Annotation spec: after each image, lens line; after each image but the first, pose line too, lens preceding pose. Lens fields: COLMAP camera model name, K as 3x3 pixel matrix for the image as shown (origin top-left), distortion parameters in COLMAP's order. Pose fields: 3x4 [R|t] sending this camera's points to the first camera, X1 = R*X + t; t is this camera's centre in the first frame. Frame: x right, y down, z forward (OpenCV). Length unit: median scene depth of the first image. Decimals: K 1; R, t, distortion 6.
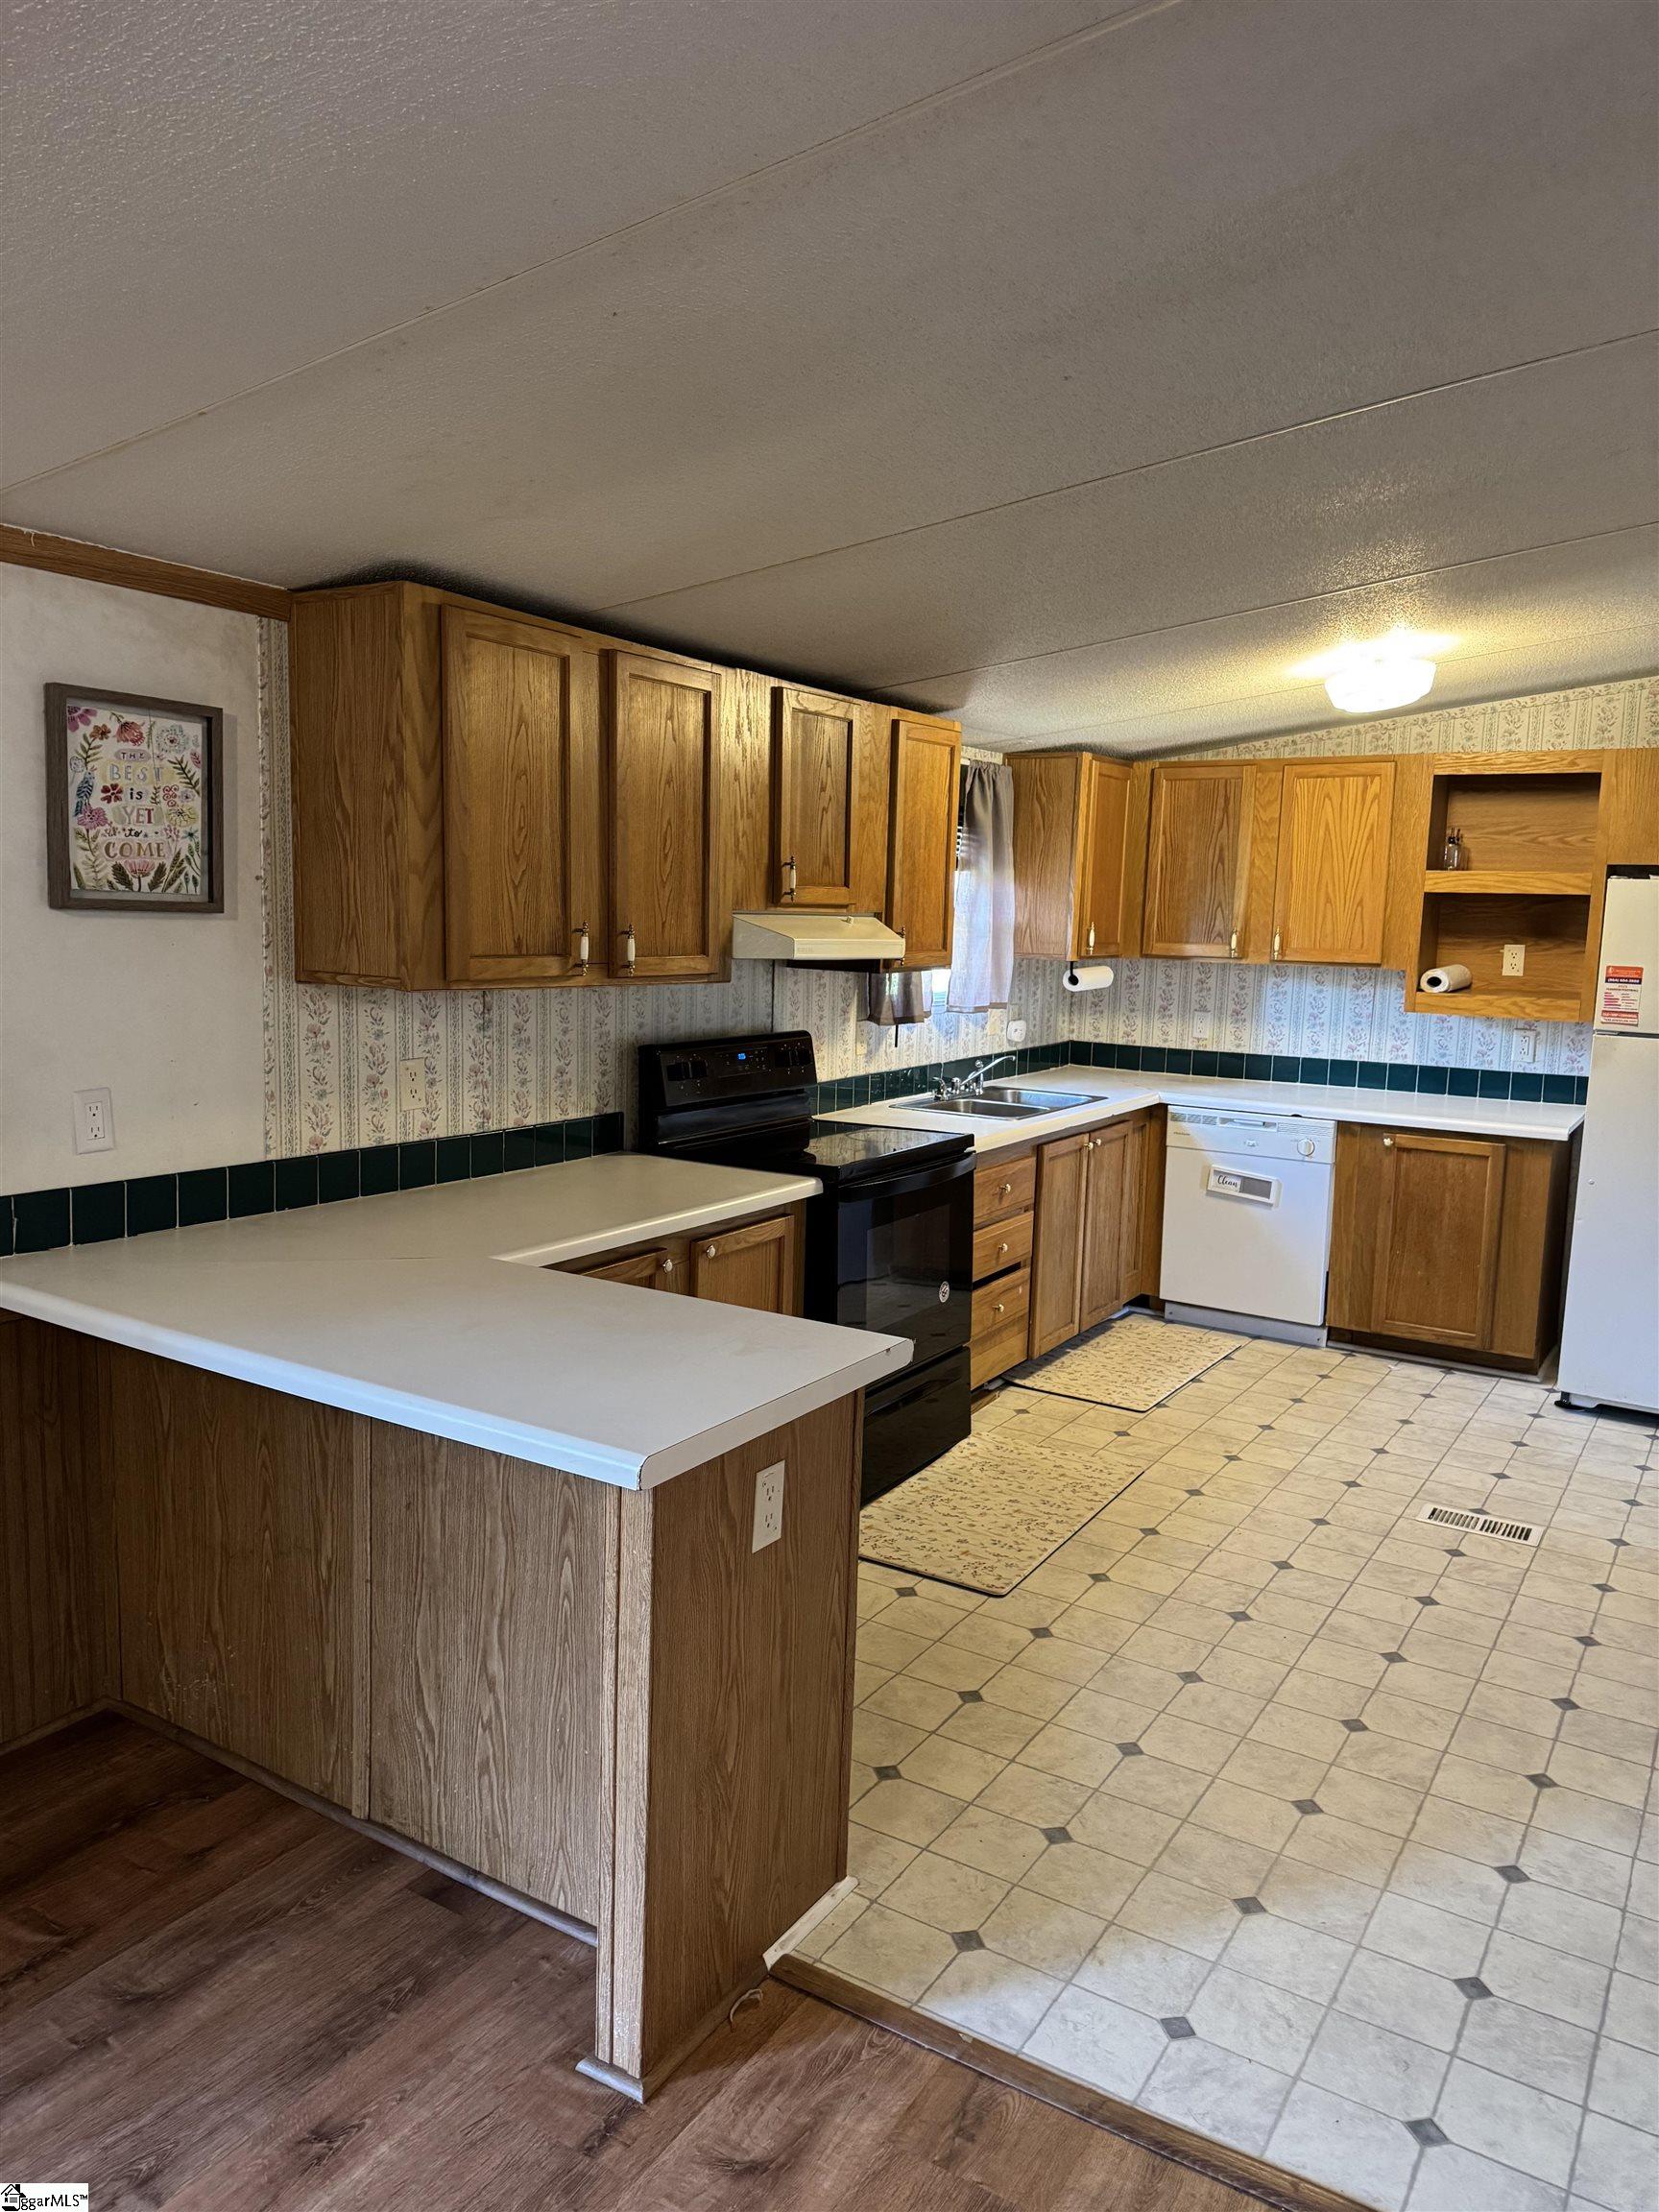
lens RADIAL K [[1551.7, 0, 833.7], [0, 1551.7, 1104.3], [0, 0, 1]] dist [0.081259, -0.081237]
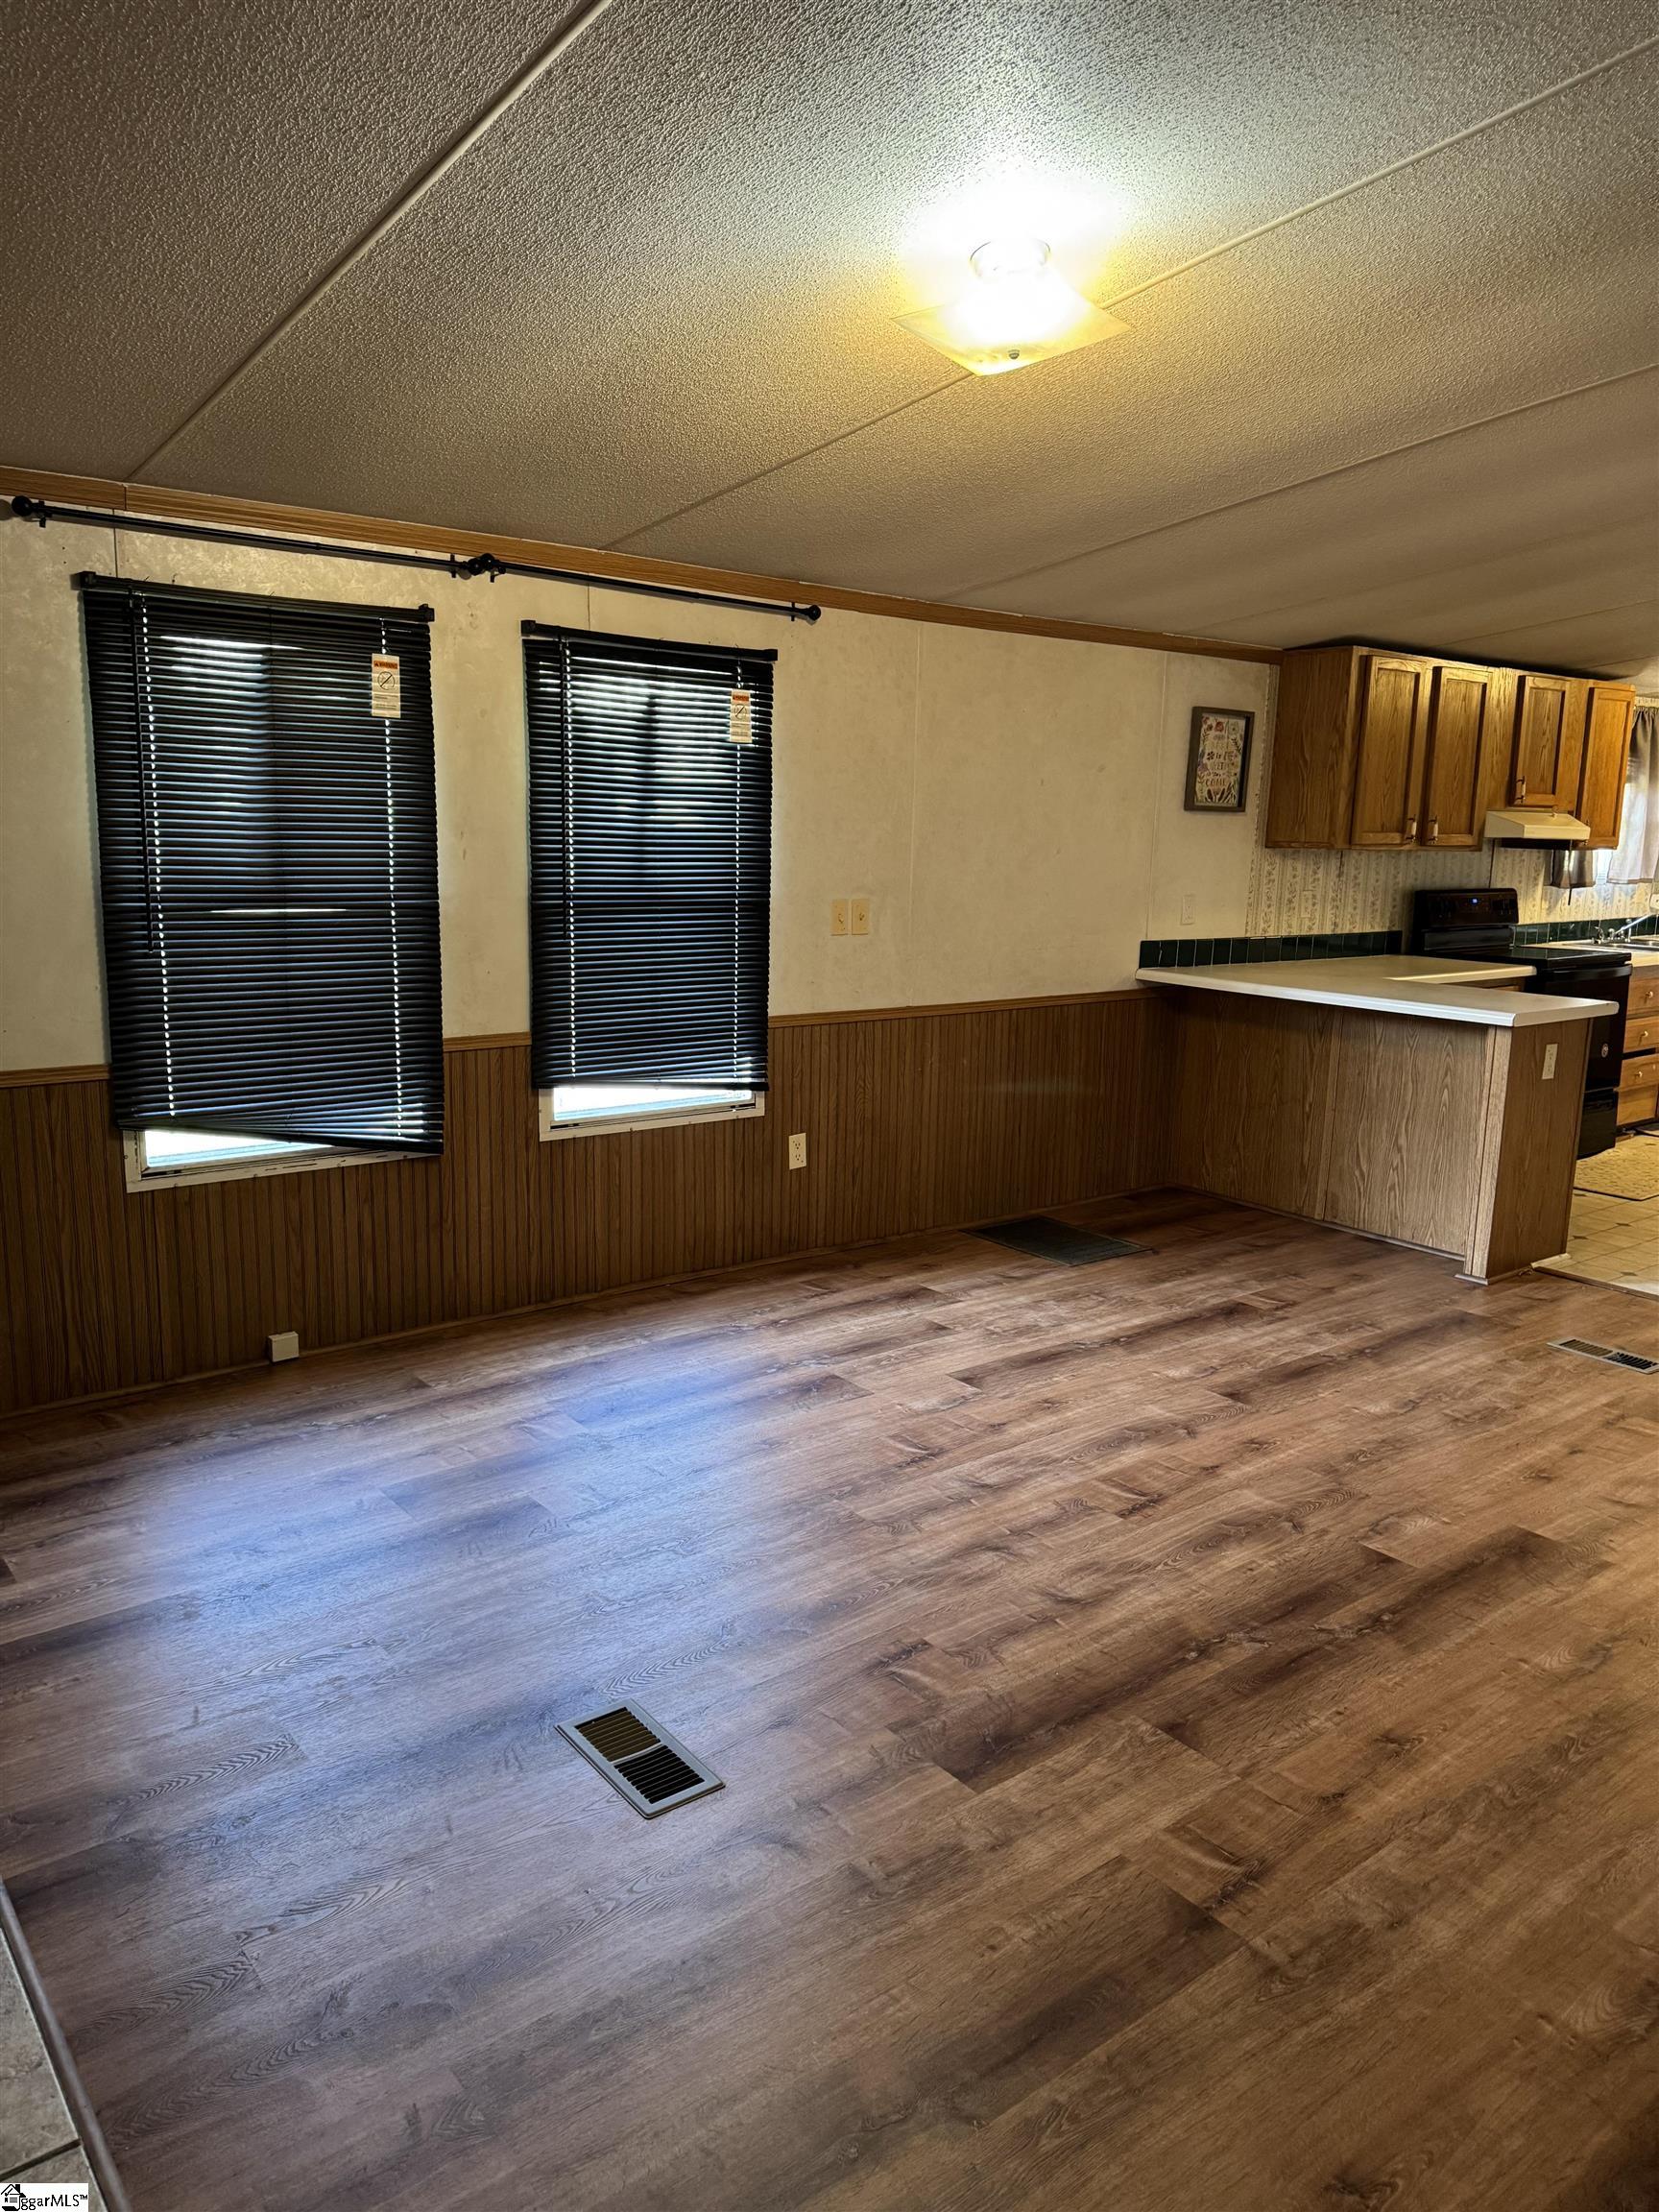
lens RADIAL K [[1526.1, 0, 829.5], [0, 1526.1, 1106.0], [0, 0, 1]] dist [0.126260, -0.227360]
pose [[0.938862, 0.052635, -0.340247, -0.122349], [-0.036099, 0.997847, 0.054756, 0.111899], [0.342397, -0.039126, 0.938740, -0.718792]]
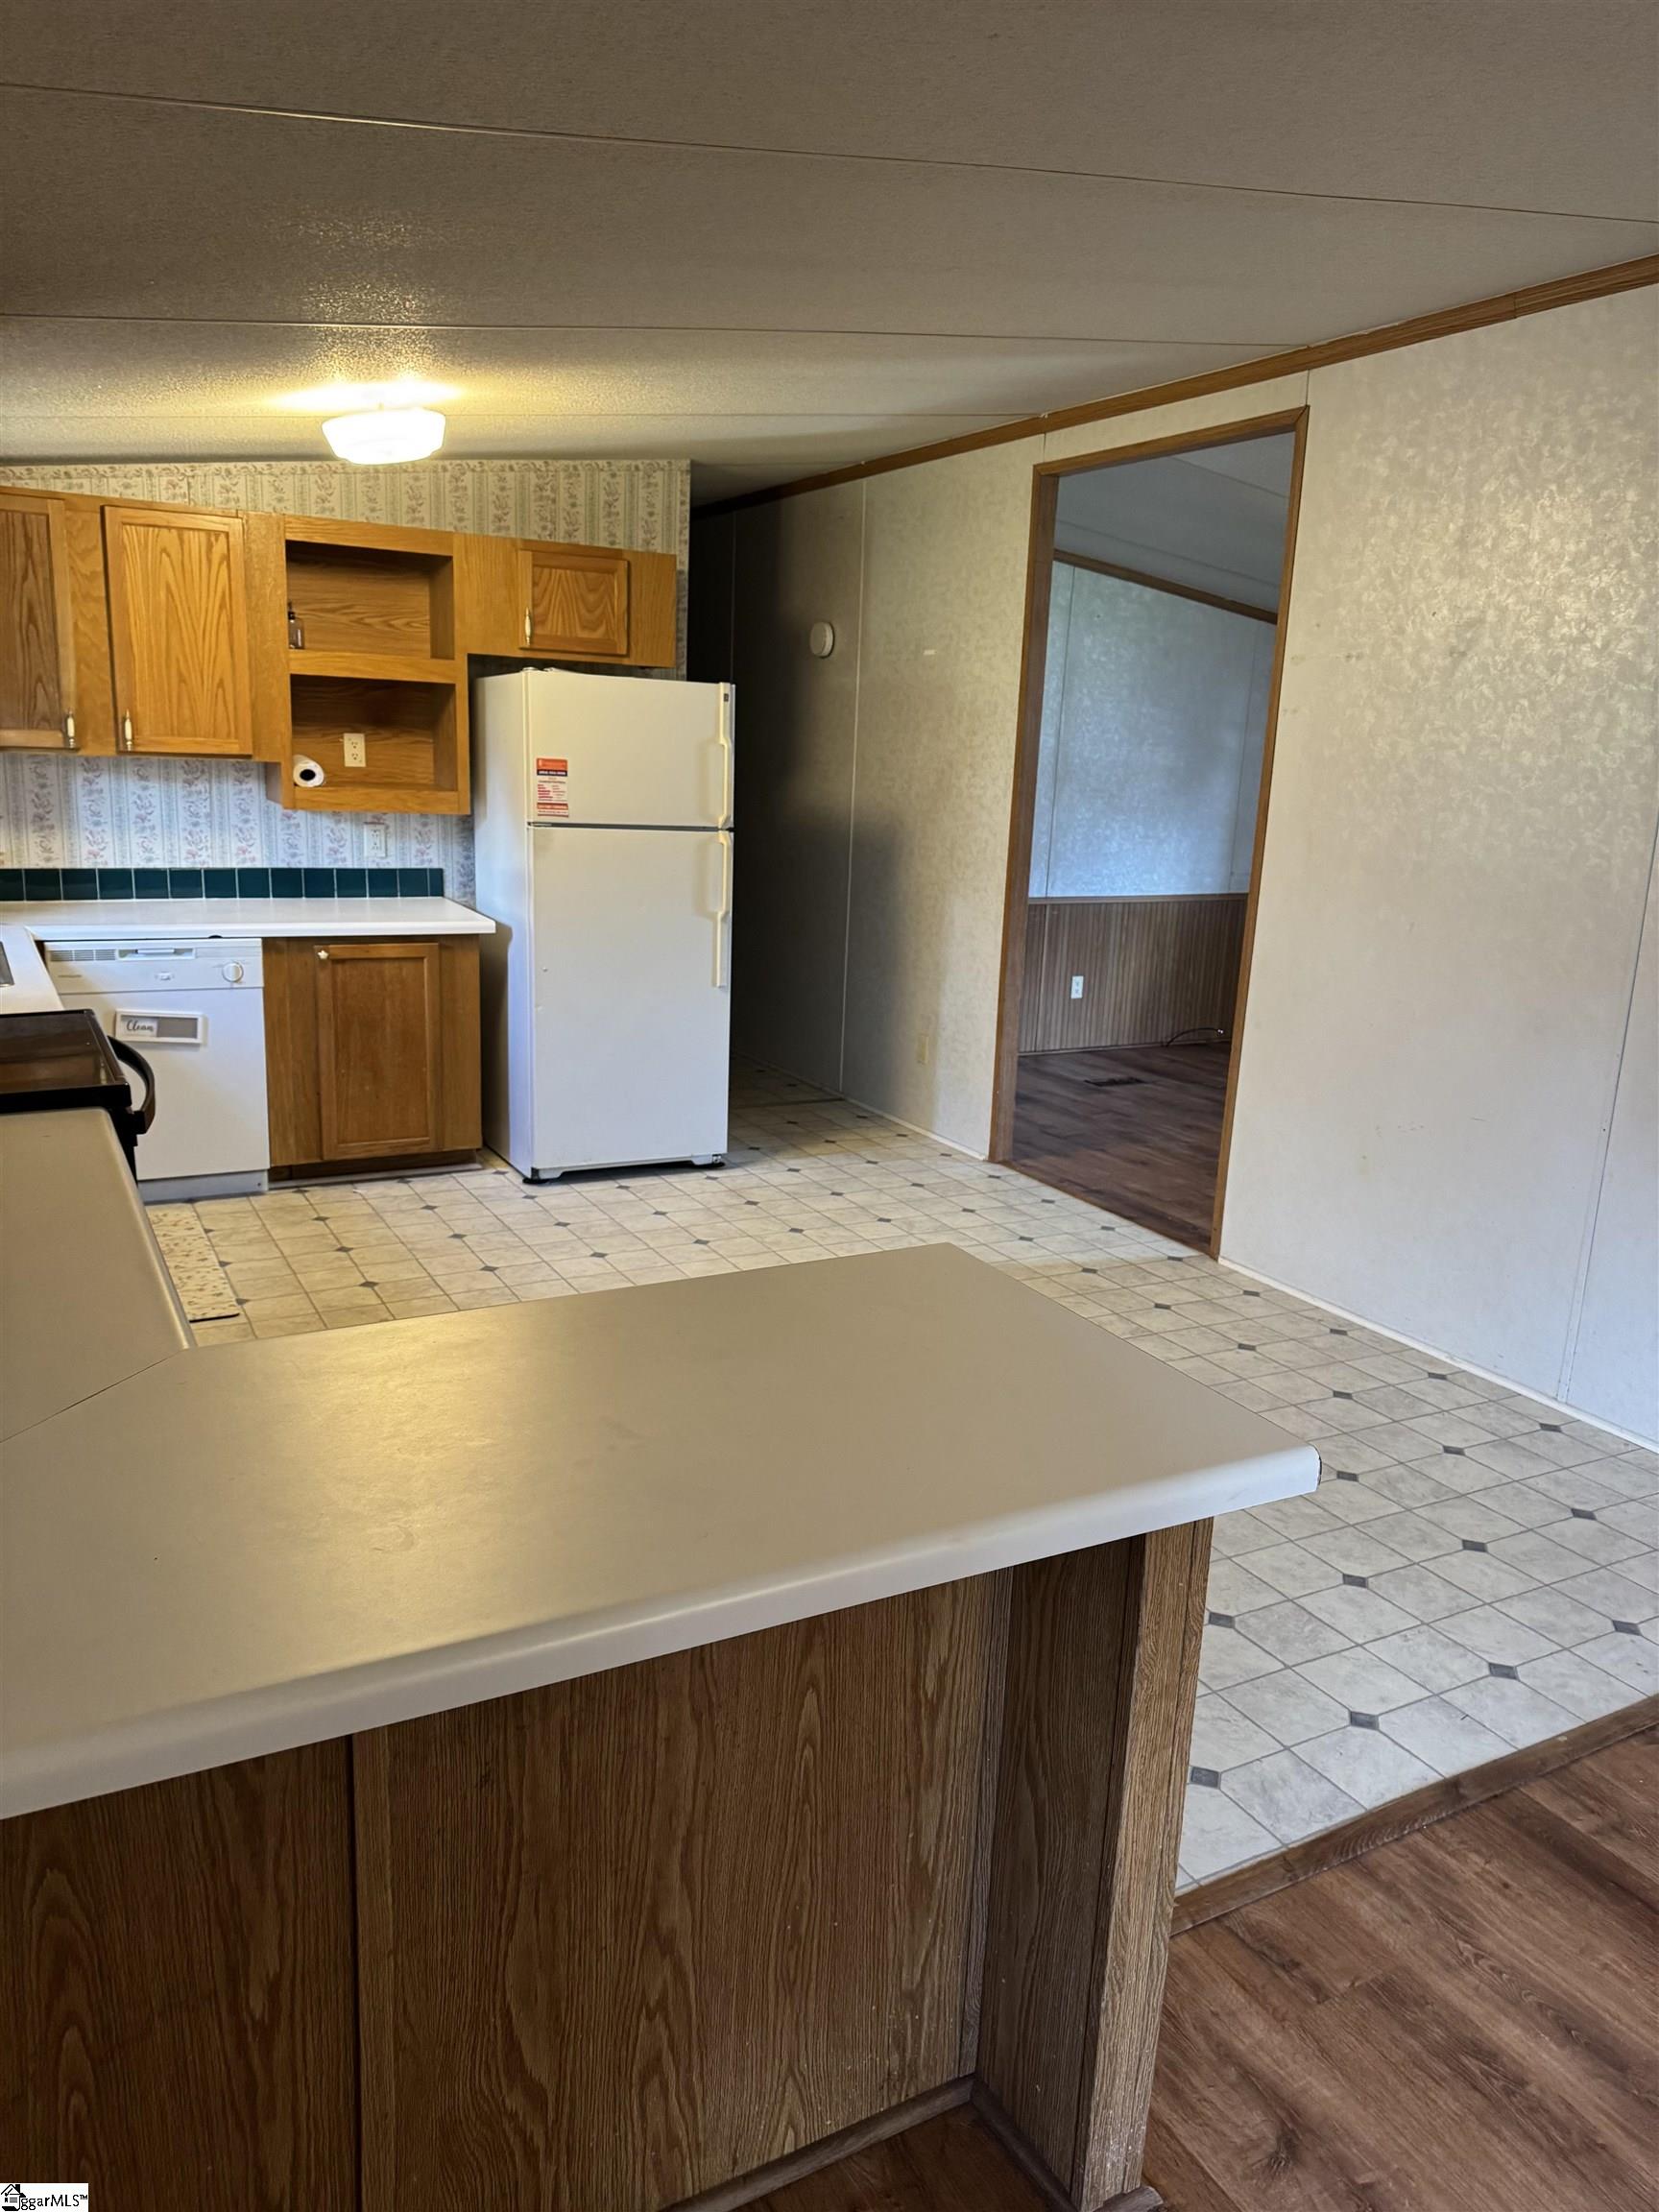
lens RADIAL K [[1565.5, 0, 819.6], [0, 1565.5, 1108.5], [0, 0, 1]] dist [0.025977, -0.027092]
pose [[0.494984, -0.205195, 0.844326, -0.342841], [0.086225, 0.978519, 0.187259, -0.040025], [-0.864614, -0.019888, 0.502044, 0.330934]]
